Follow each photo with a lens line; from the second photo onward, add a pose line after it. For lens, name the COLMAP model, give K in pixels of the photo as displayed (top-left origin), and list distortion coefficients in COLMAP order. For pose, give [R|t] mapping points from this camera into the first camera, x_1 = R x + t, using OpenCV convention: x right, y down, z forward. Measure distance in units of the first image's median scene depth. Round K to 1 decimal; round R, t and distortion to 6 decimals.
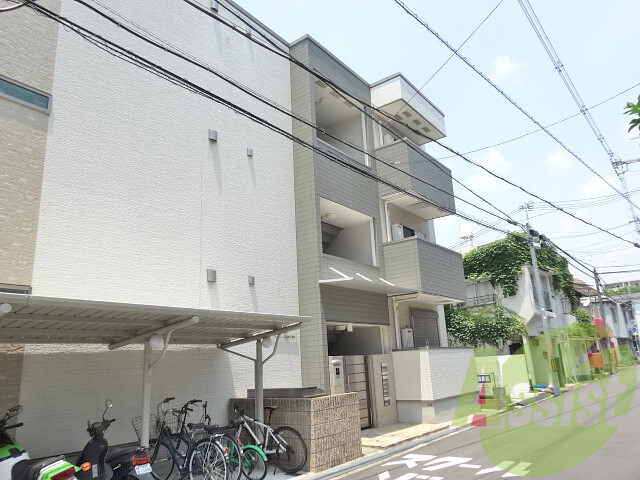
lens RADIAL K [[475.6, 0, 317.5], [0, 475.6, 244.5], [0, 0, 1]] dist [-0.001049, 0.003830]
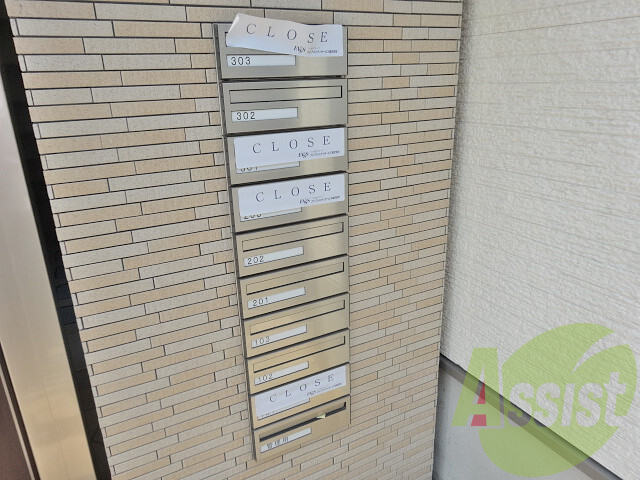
lens RADIAL K [[475.6, 0, 317.5], [0, 475.6, 244.5], [0, 0, 1]] dist [-0.001049, 0.003830]
pose [[0.909801, 0.163889, -0.381317, 0.145235], [0.084814, 0.825936, 0.557348, 0.191086], [0.406286, -0.539417, 0.737537, 0.746950]]
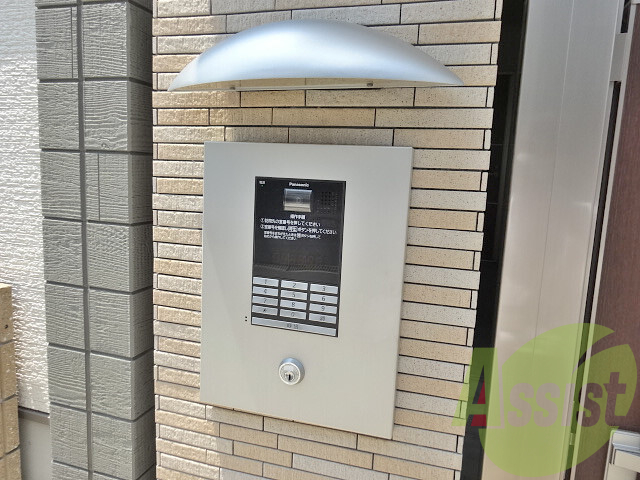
lens RADIAL K [[475.6, 0, 317.5], [0, 475.6, 244.5], [0, 0, 1]] dist [-0.001049, 0.003830]
pose [[0.339057, 0.203147, -0.918570, 0.071841], [0.172285, 0.946486, 0.272914, 0.175886], [0.924856, -0.250789, 0.285914, 0.687352]]
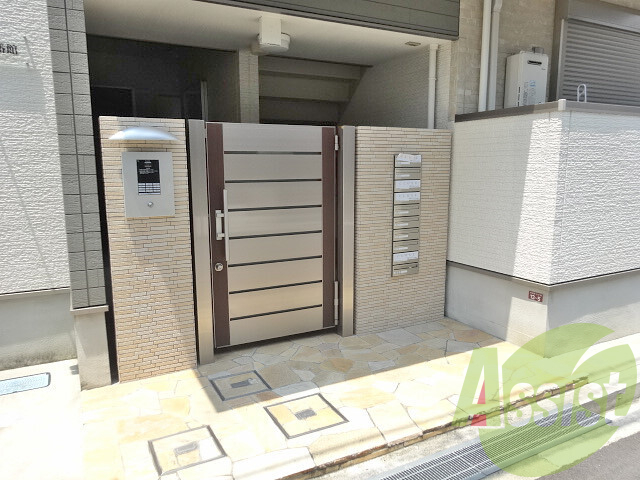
lens RADIAL K [[475.6, 0, 317.5], [0, 475.6, 244.5], [0, 0, 1]] dist [-0.001049, 0.003830]
pose [[0.909187, 0.113485, -0.400624, 0.177869], [0.061607, 0.914889, 0.398976, 0.139284], [0.411804, -0.387425, 0.824815, 0.551396]]
